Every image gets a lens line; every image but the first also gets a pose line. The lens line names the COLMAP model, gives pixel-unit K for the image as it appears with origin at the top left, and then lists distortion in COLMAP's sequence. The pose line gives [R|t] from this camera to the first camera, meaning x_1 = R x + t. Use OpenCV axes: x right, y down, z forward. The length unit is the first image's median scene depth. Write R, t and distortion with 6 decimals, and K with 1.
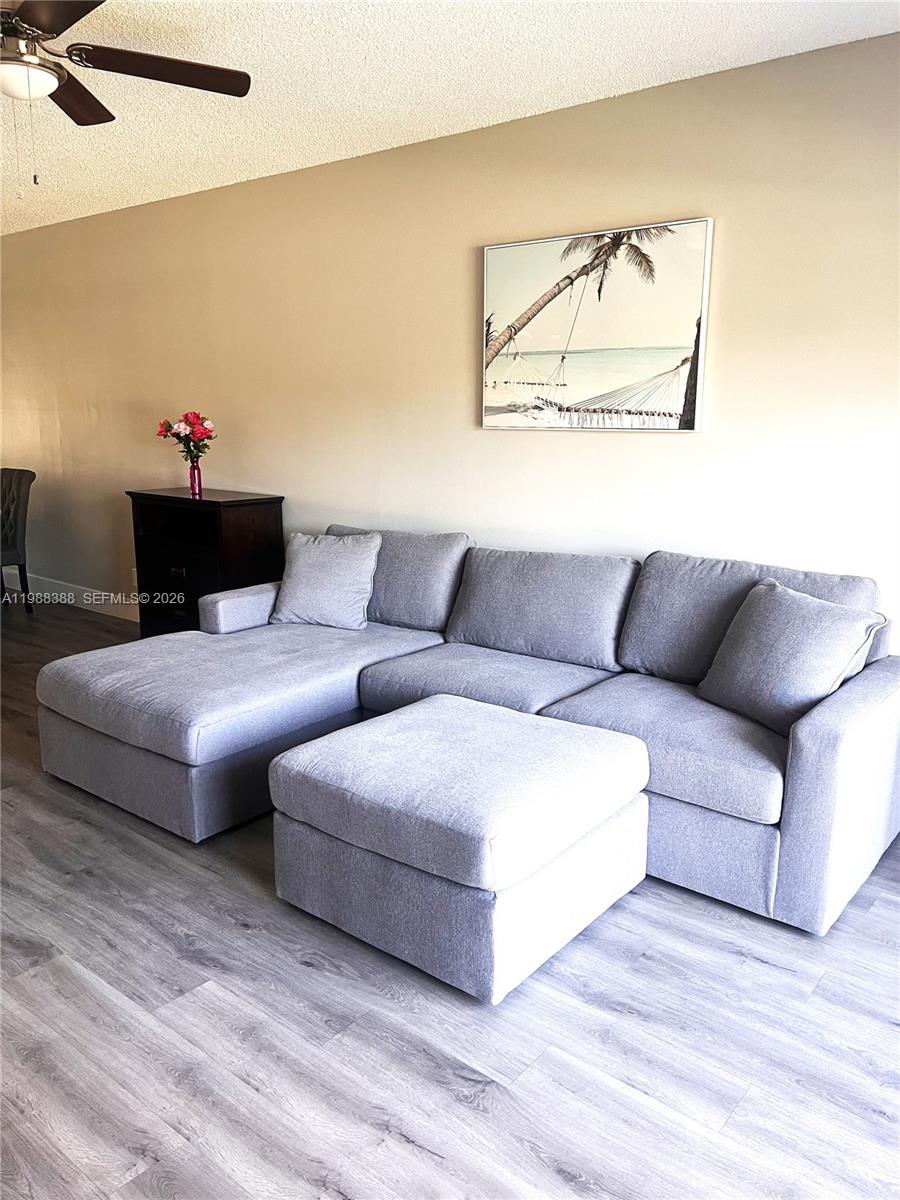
lens RADIAL K [[903.2, 0, 450.1], [0, 903.2, 602.9], [0, 0, 1]] dist [0.051958, -0.063049]
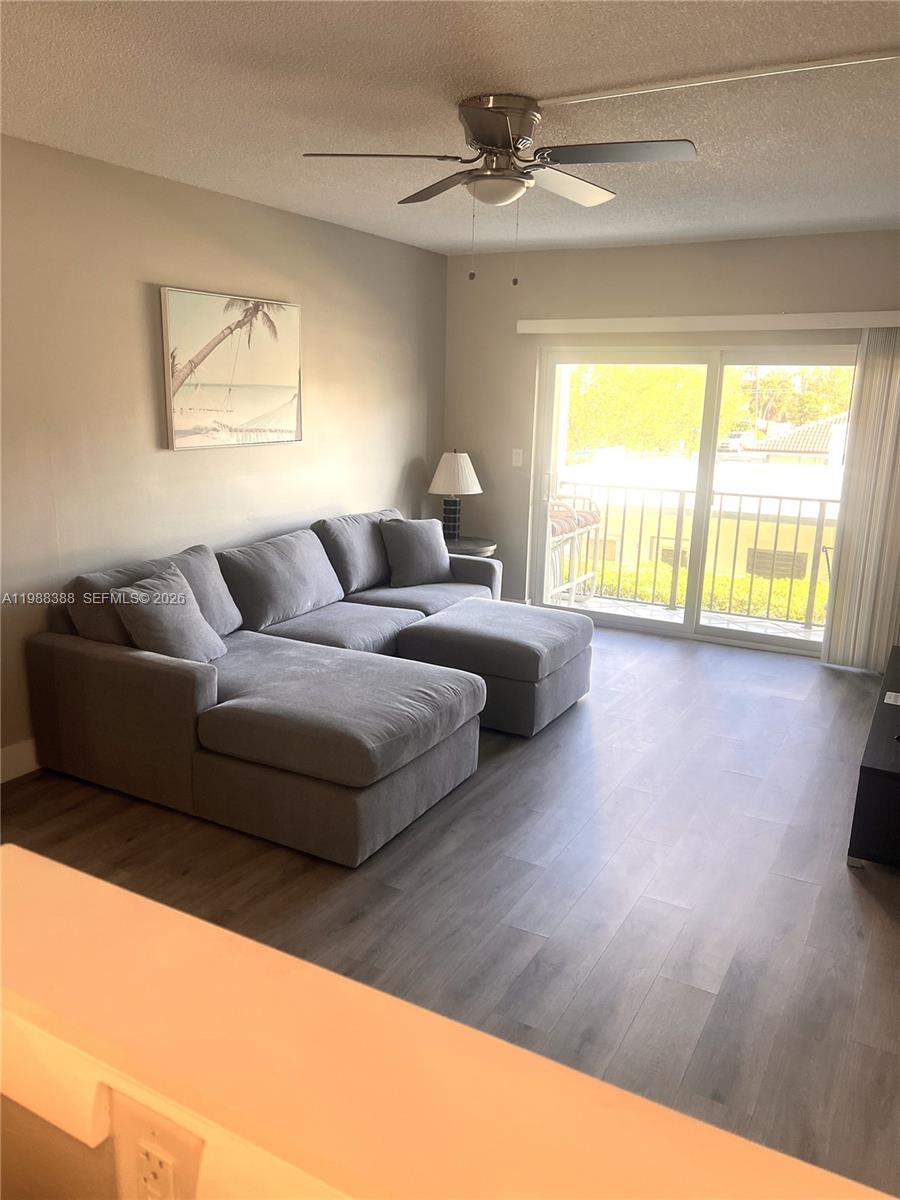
lens RADIAL K [[903.2, 0, 444.2], [0, 903.2, 600.7], [0, 0, 1]] dist [0.051958, -0.063049]
pose [[-0.172775, -0.242275, 0.954700, -1.297542], [0.181555, 0.944834, 0.272628, -0.304765], [-0.968084, 0.220433, -0.119257, 0.996513]]
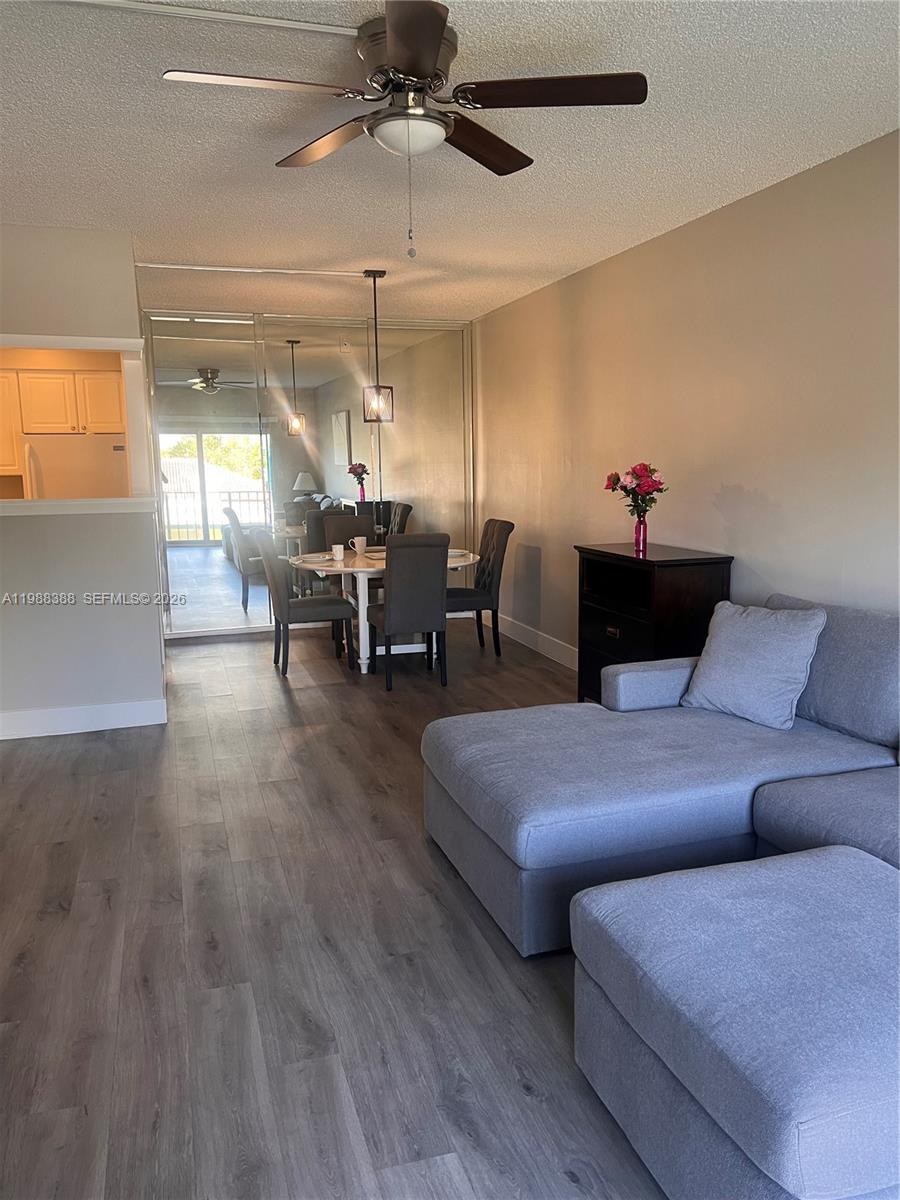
lens RADIAL K [[903.2, 0, 448.4], [0, 903.2, 601.0], [0, 0, 1]] dist [0.051958, -0.063049]
pose [[0.833042, 0.066283, -0.549225, 0.101774], [-0.094658, 0.995233, -0.023464, -0.042083], [0.545051, 0.071535, 0.835345, 0.179607]]
